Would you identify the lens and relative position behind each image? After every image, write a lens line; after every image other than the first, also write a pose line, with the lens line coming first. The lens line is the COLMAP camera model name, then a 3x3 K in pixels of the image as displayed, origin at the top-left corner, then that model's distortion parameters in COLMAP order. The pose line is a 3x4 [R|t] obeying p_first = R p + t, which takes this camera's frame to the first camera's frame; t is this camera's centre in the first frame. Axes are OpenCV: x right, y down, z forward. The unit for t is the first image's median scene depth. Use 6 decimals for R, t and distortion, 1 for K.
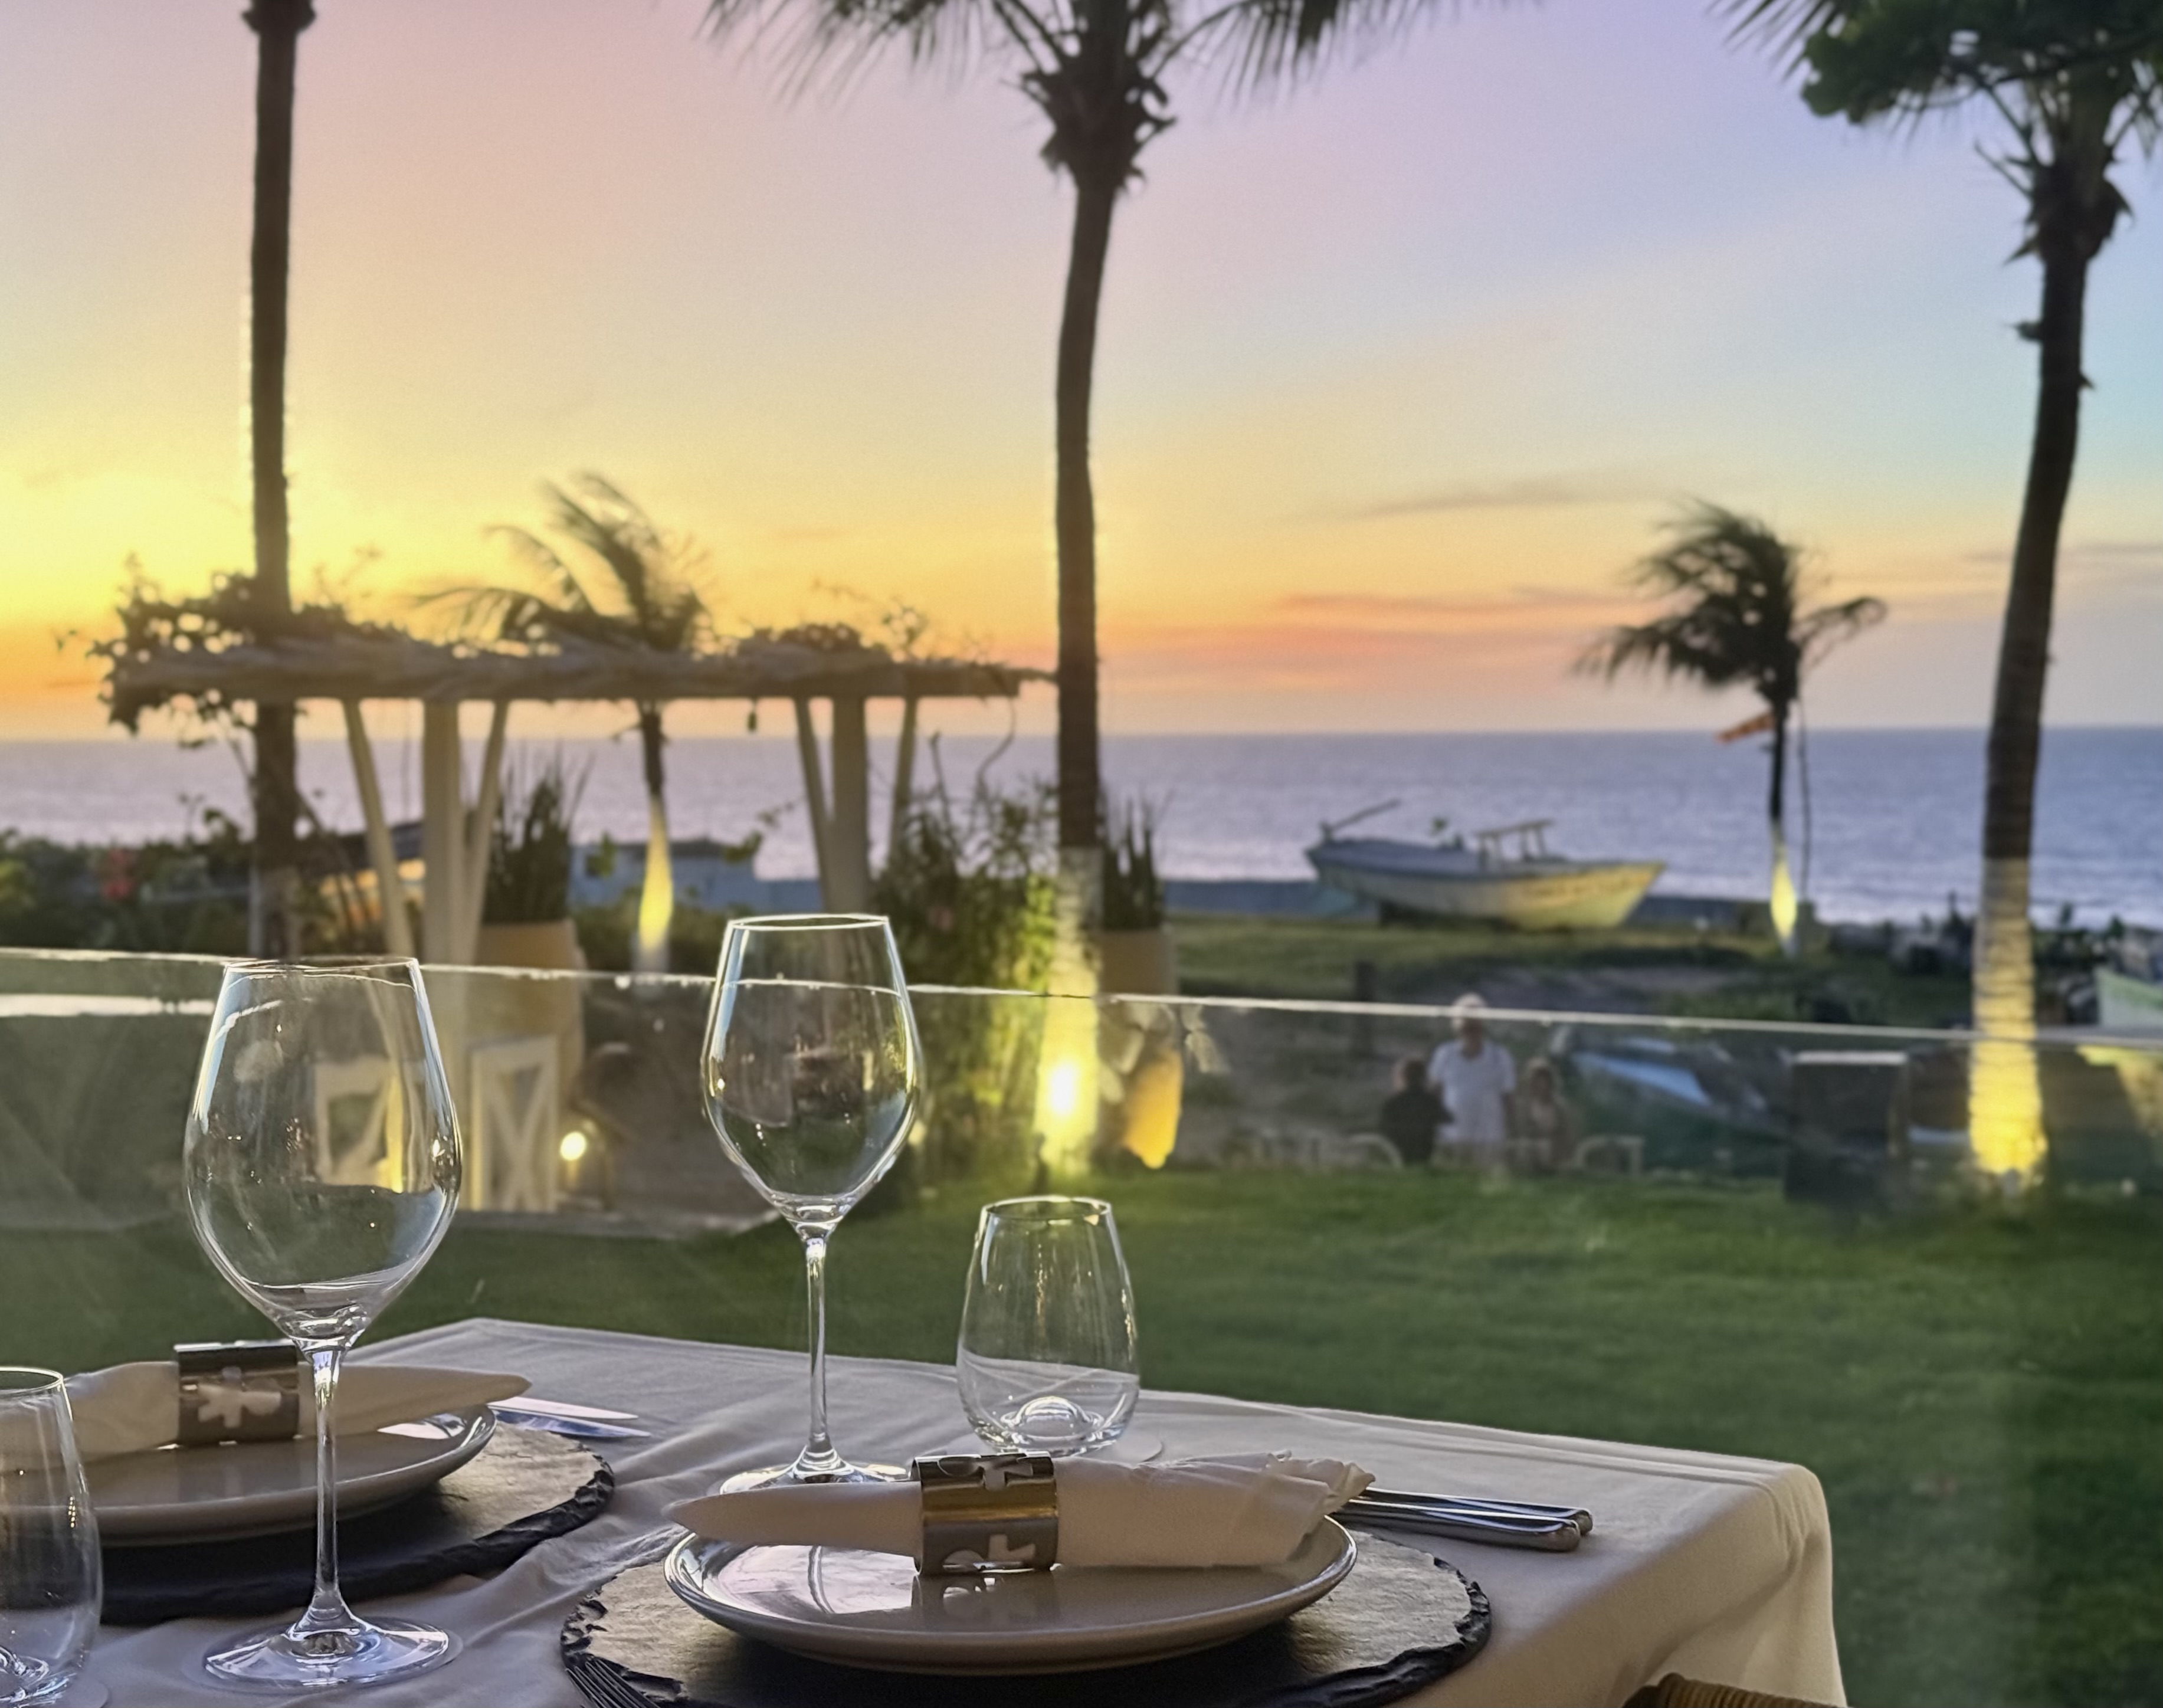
lens RADIAL K [[3381.5, 0, 1080.3], [0, 3381.5, 760.2], [0, 0, 1]] dist [0.133733, -0.061637]
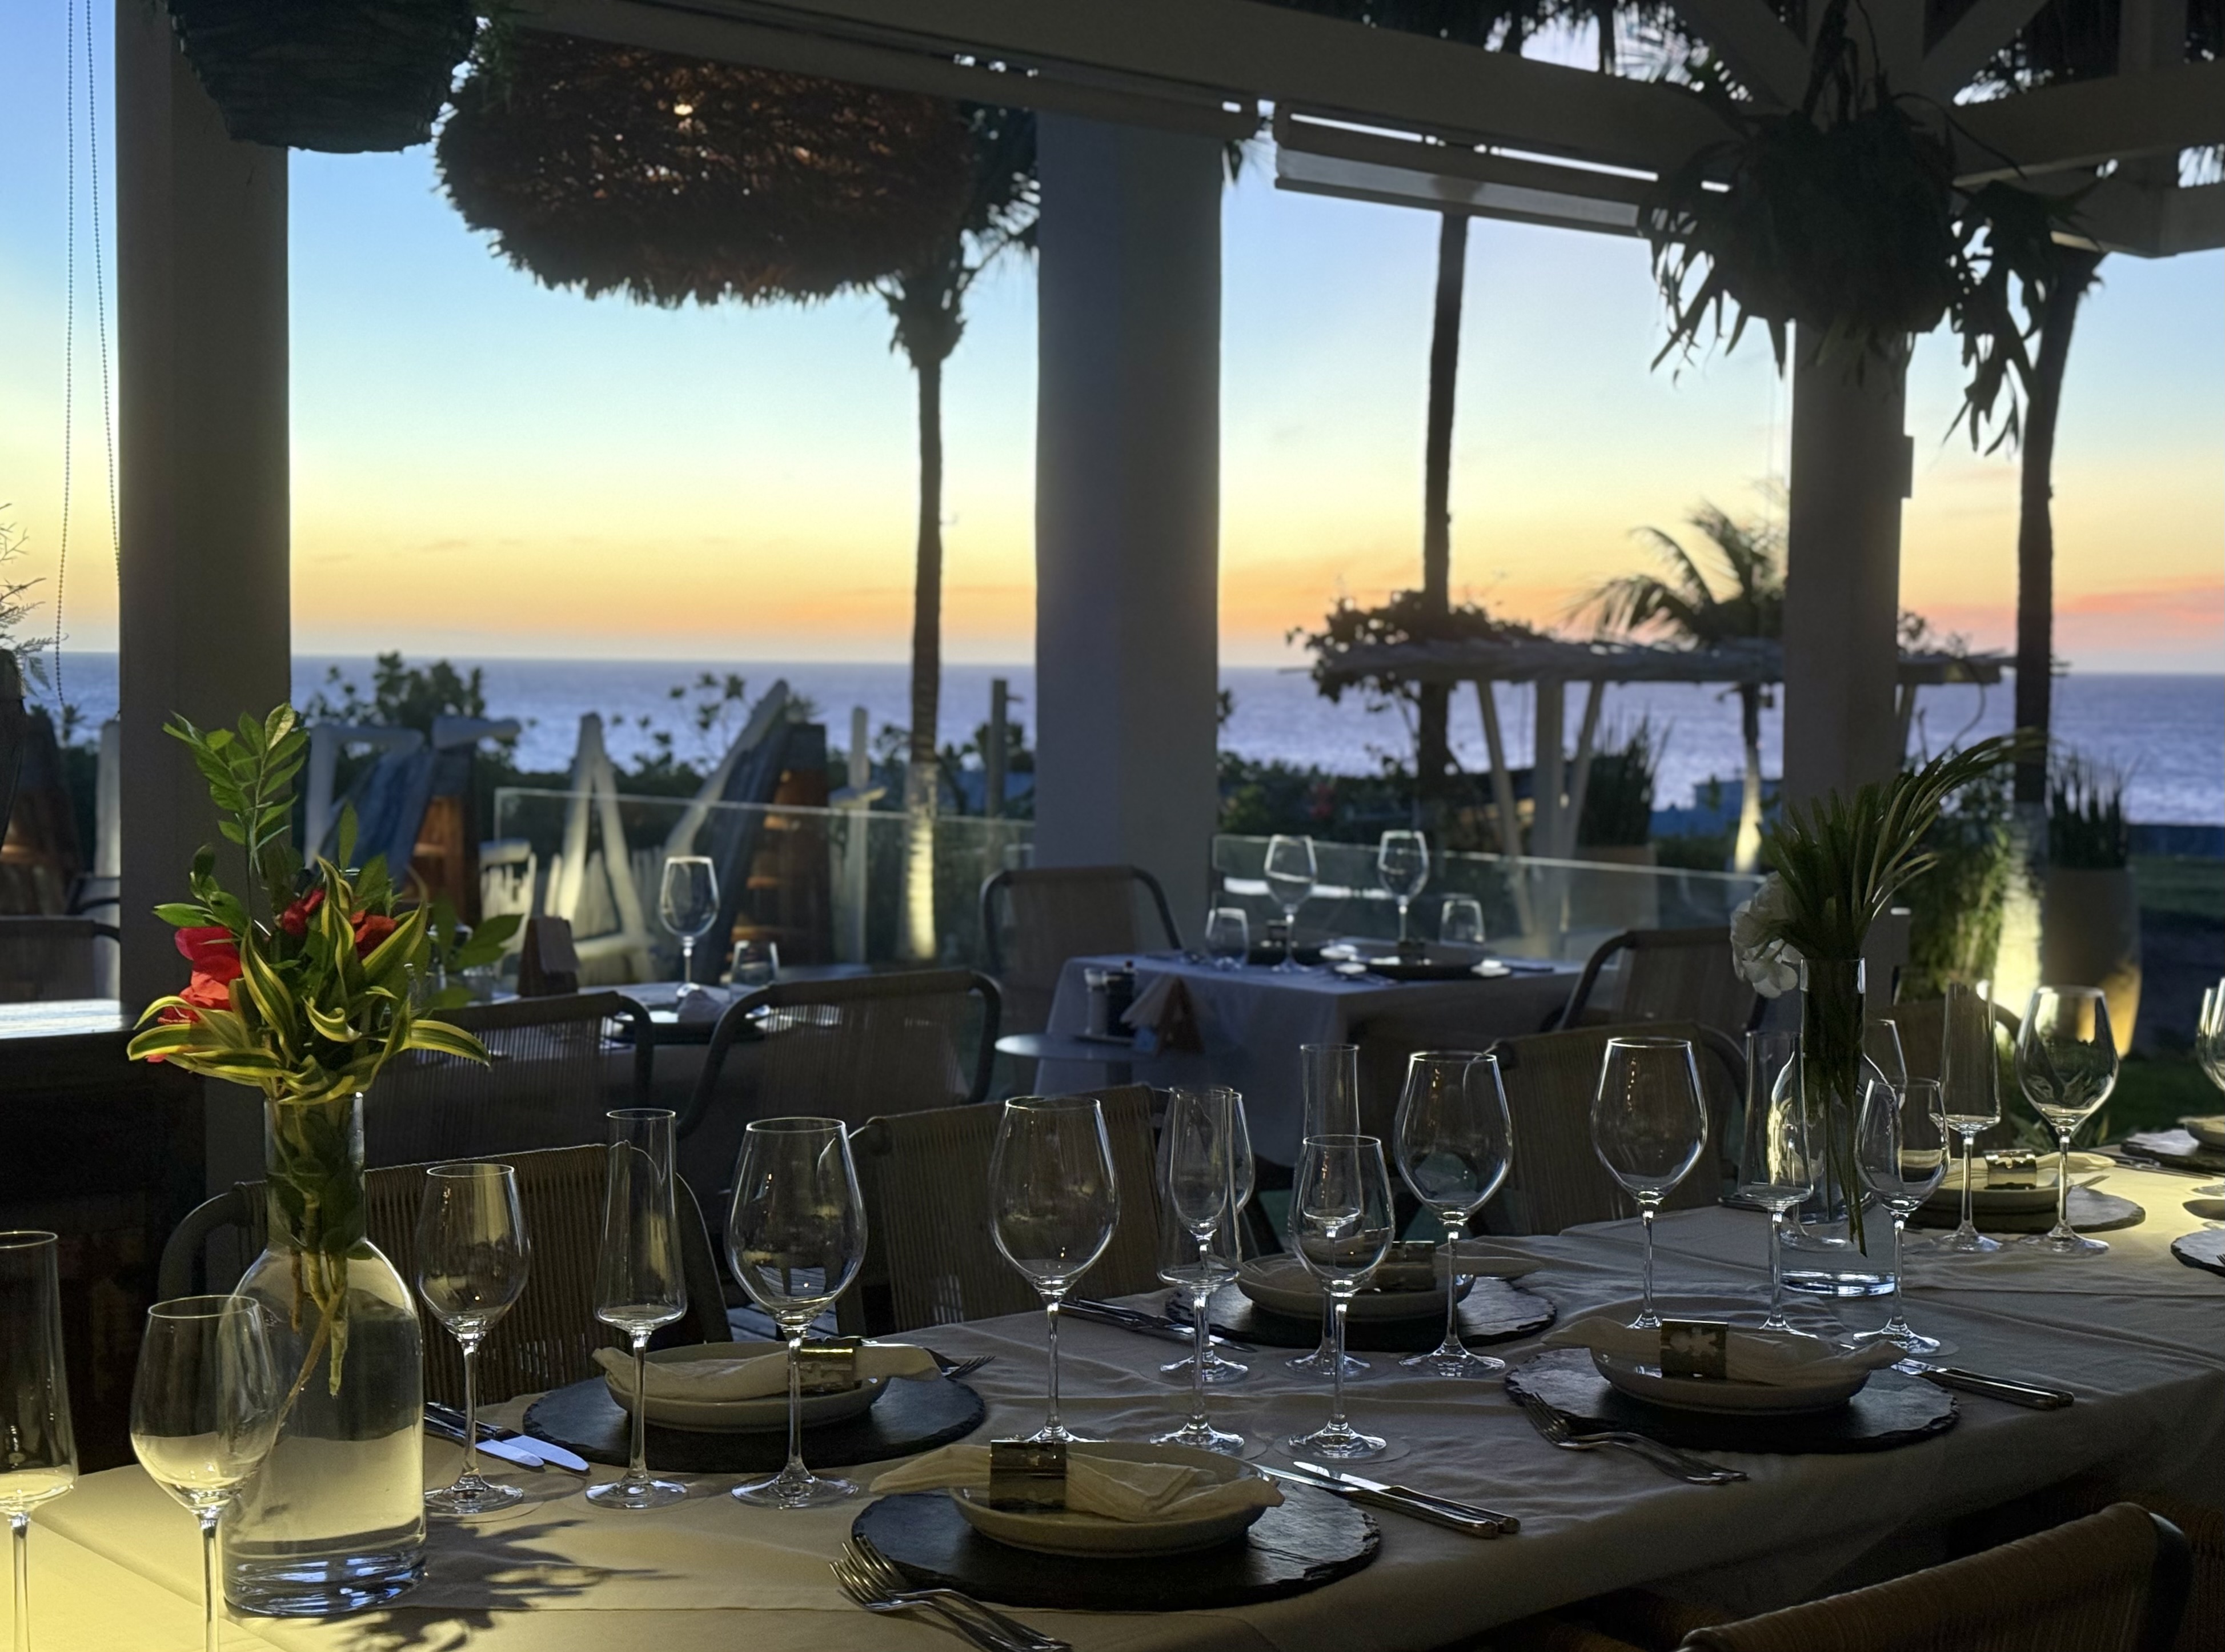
lens RADIAL K [[3264.8, 0, 1112.5], [0, 3264.8, 826.0], [0, 0, 1]] dist [0.001951, 0.005830]
pose [[0.938794, 0.034790, -0.342717, 0.100976], [-0.021396, 0.998855, 0.042784, -0.011565], [0.343813, -0.032833, 0.938464, -0.304967]]
